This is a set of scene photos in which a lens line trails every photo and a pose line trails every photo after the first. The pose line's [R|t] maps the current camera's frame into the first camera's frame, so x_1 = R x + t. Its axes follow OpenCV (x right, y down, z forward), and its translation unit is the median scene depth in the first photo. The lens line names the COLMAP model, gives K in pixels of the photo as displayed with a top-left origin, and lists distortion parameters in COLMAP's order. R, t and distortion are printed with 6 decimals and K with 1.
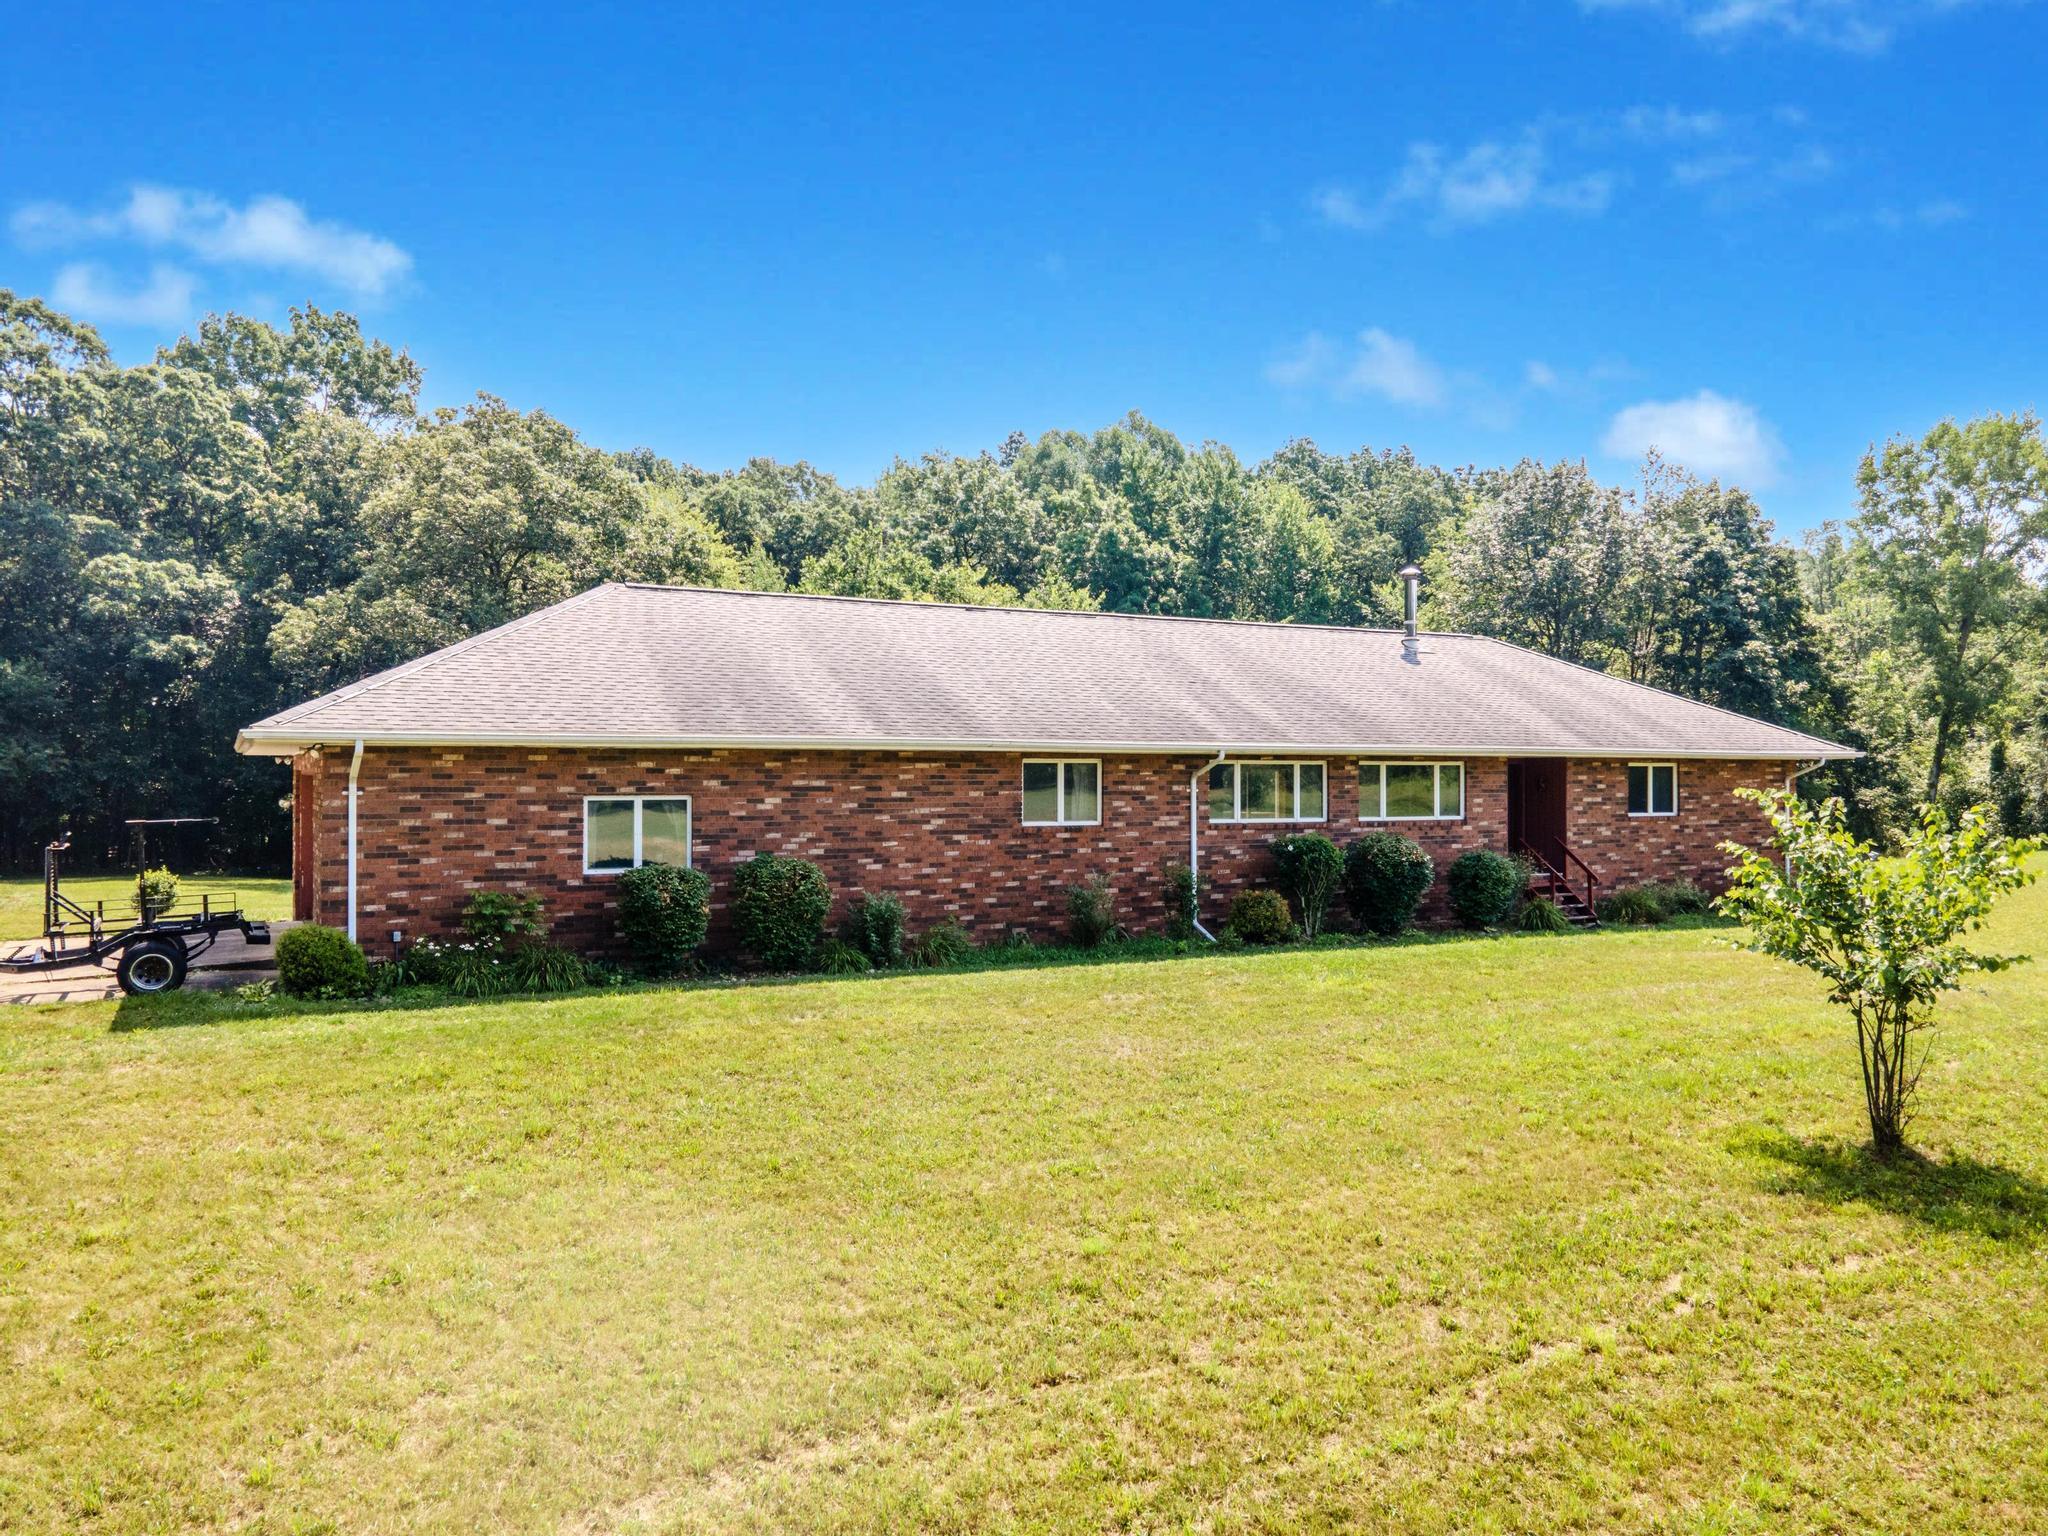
lens RADIAL K [[1489.7, 0, 1021.4], [0, 1489.7, 774.9], [0, 0, 1]] dist [0.045520, -0.006504]
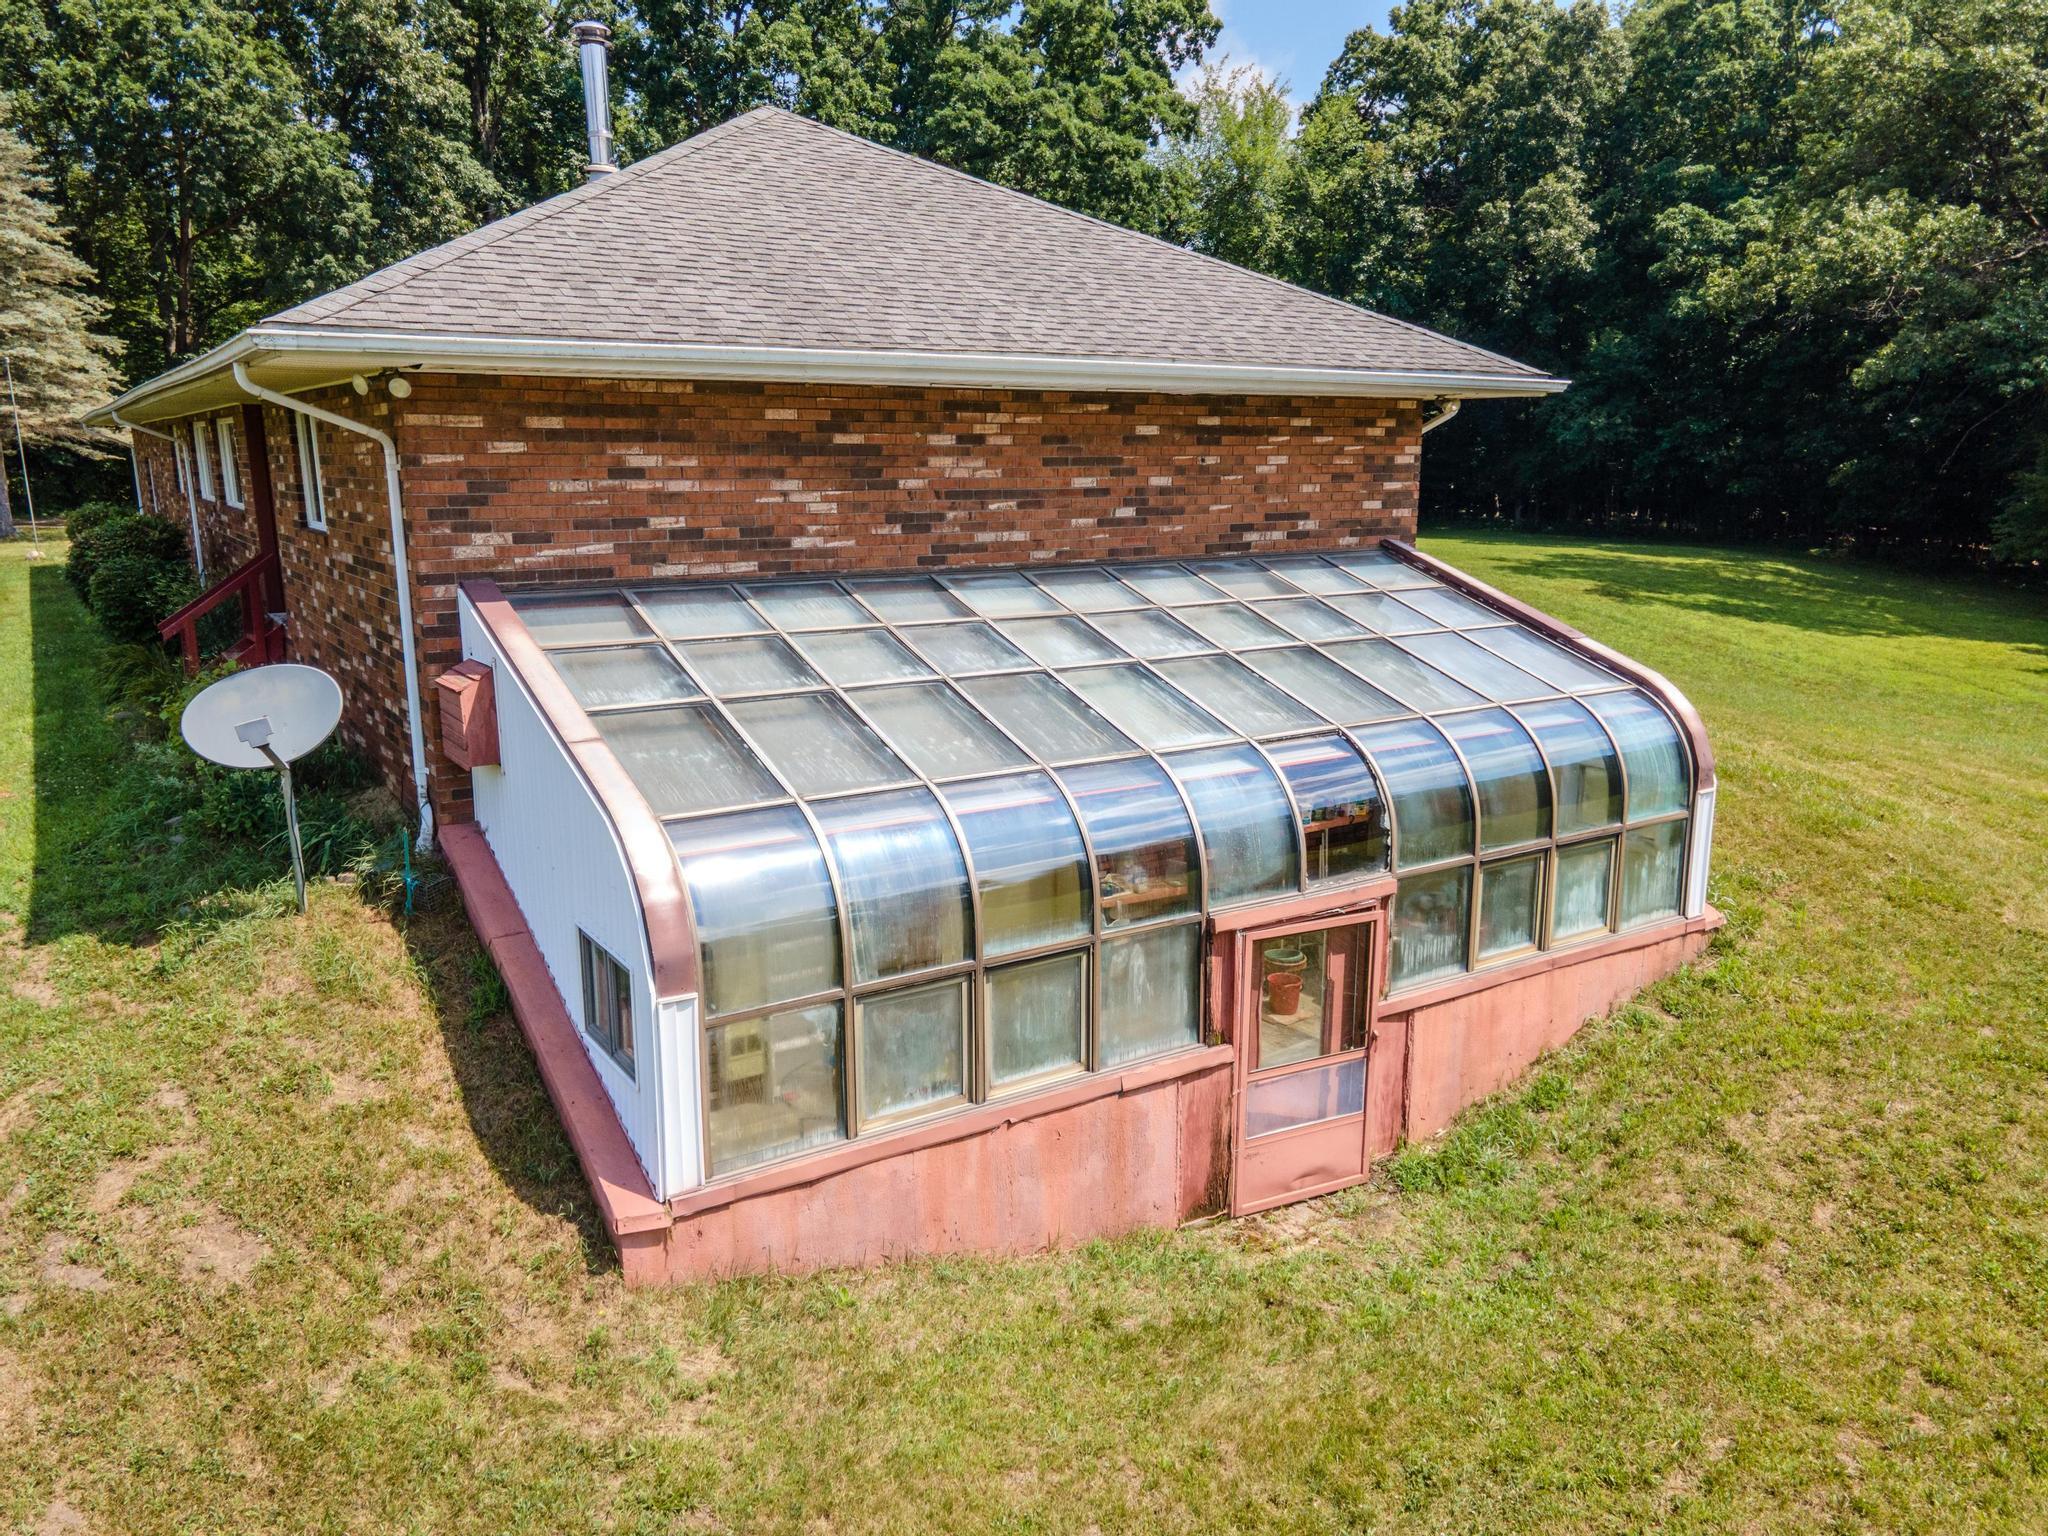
lens RADIAL K [[1489.7, 0, 1022.9], [0, 1489.7, 785.7], [0, 0, 1]] dist [0.045520, -0.006504]
pose [[0.092589, 0.216143, -0.971962, 0.896840], [0.005472, 0.976030, 0.217569, 0.006317], [0.995689, -0.025463, 0.089187, 1.183258]]
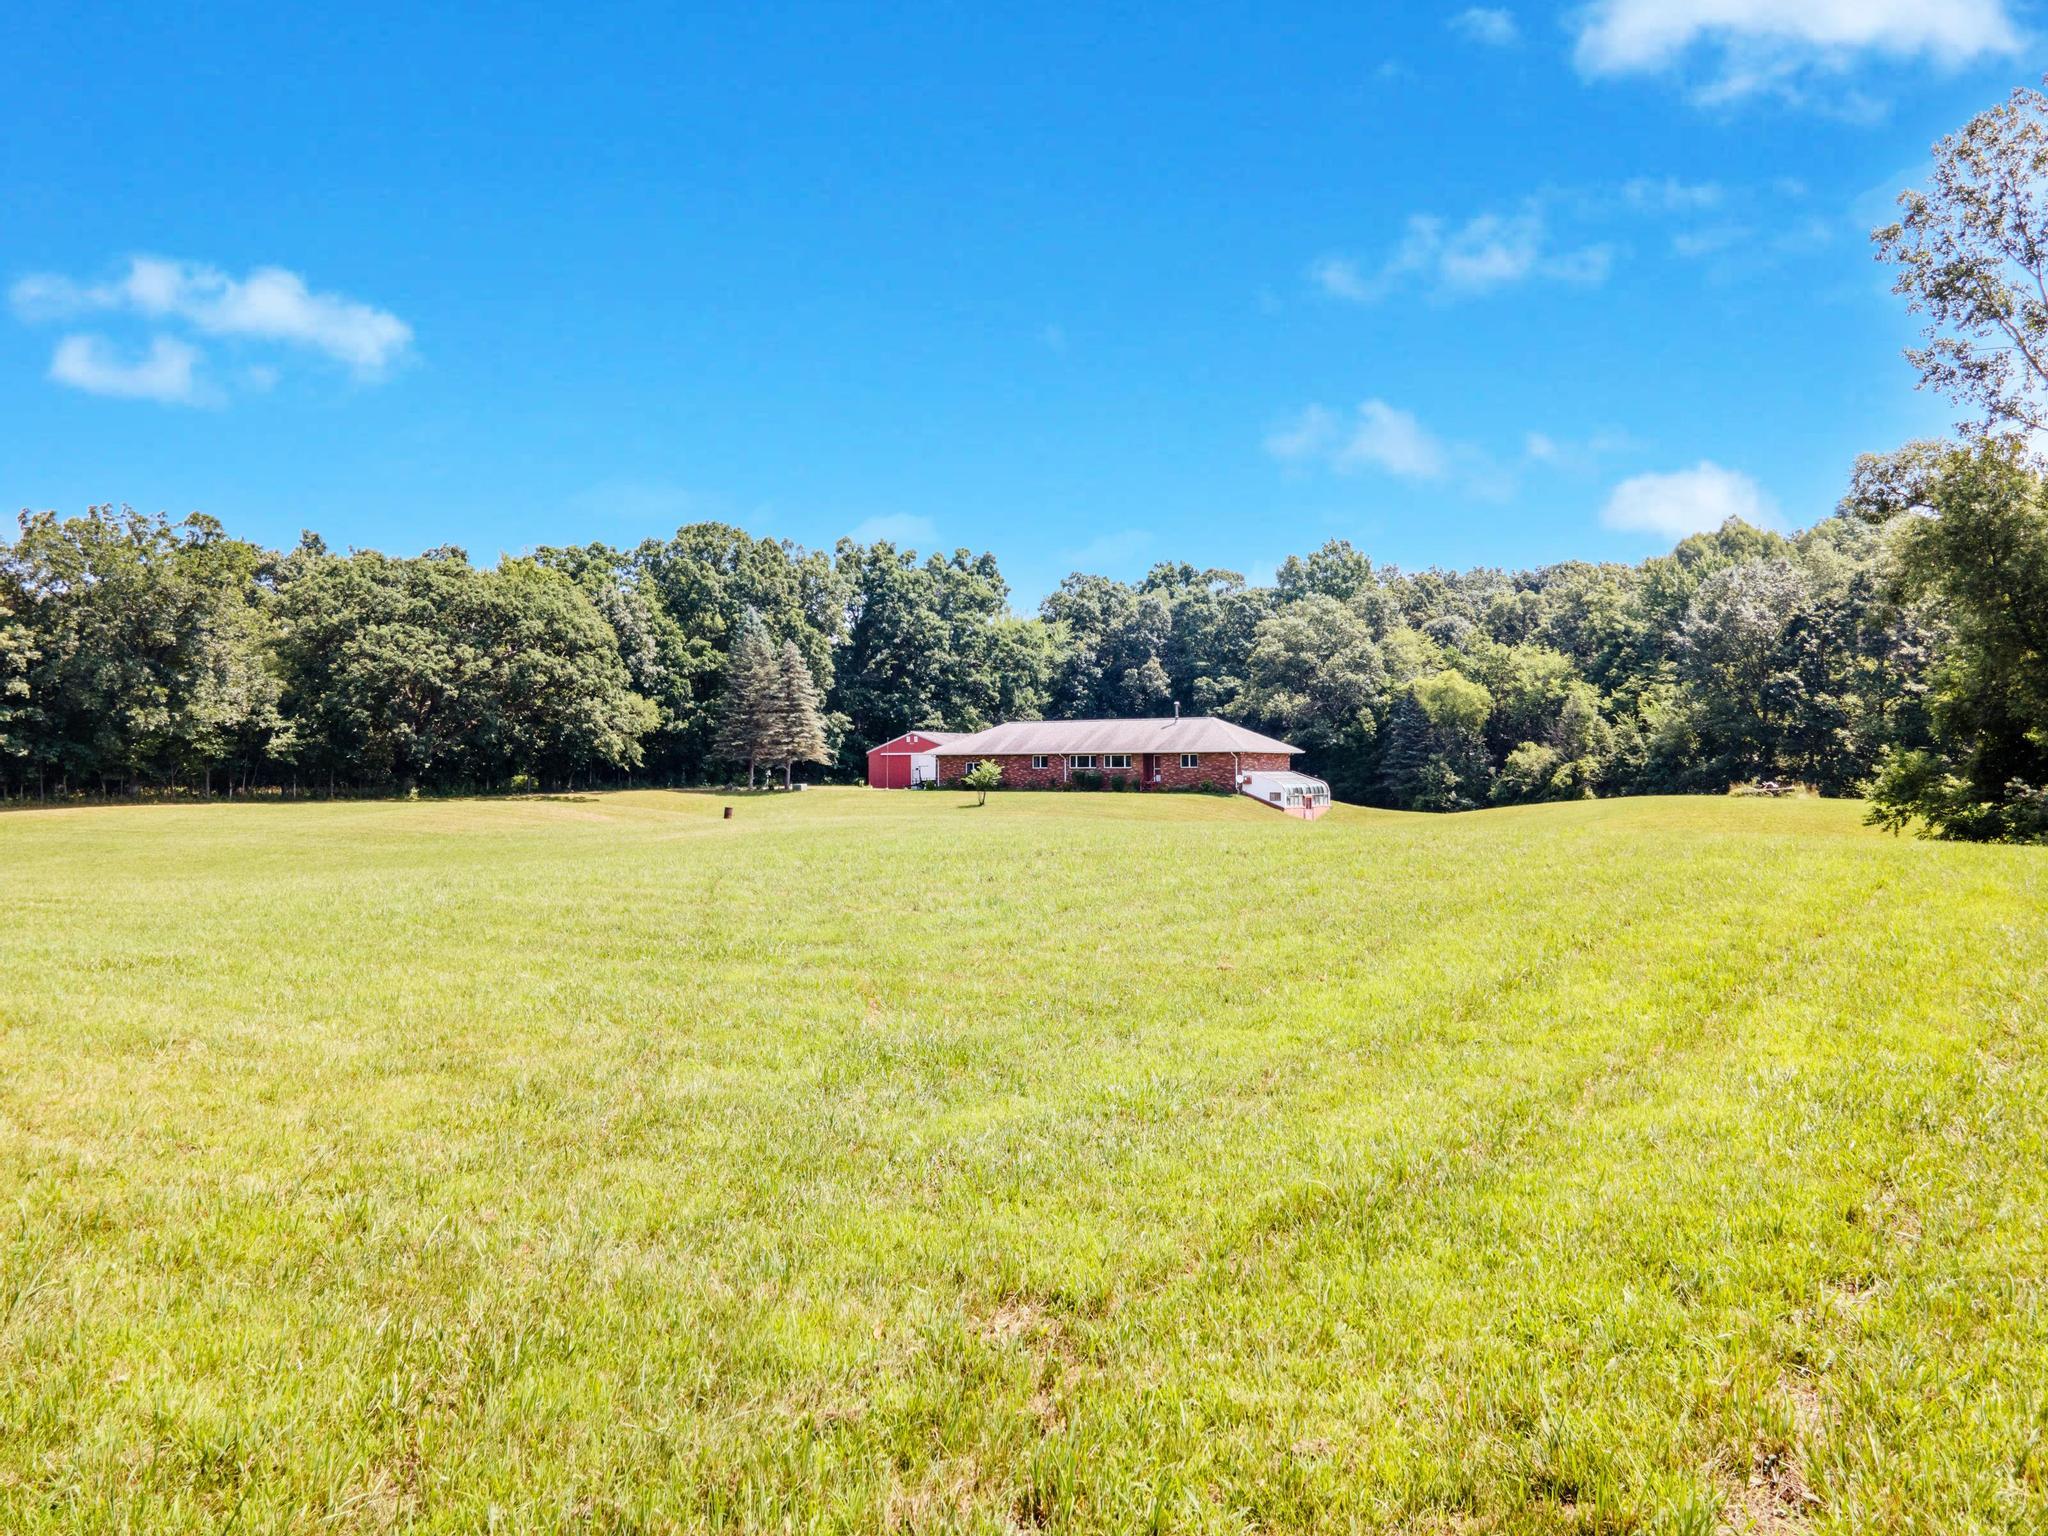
lens RADIAL K [[1489.7, 0, 1019.5], [0, 1489.7, 768.1], [0, 0, 1]] dist [0.045520, -0.006504]
pose [[0.484940, -0.003270, -0.874541, 3.588389], [0.003507, 0.999992, -0.001795, 0.034360], [0.874541, -0.002197, 0.484947, -1.247712]]
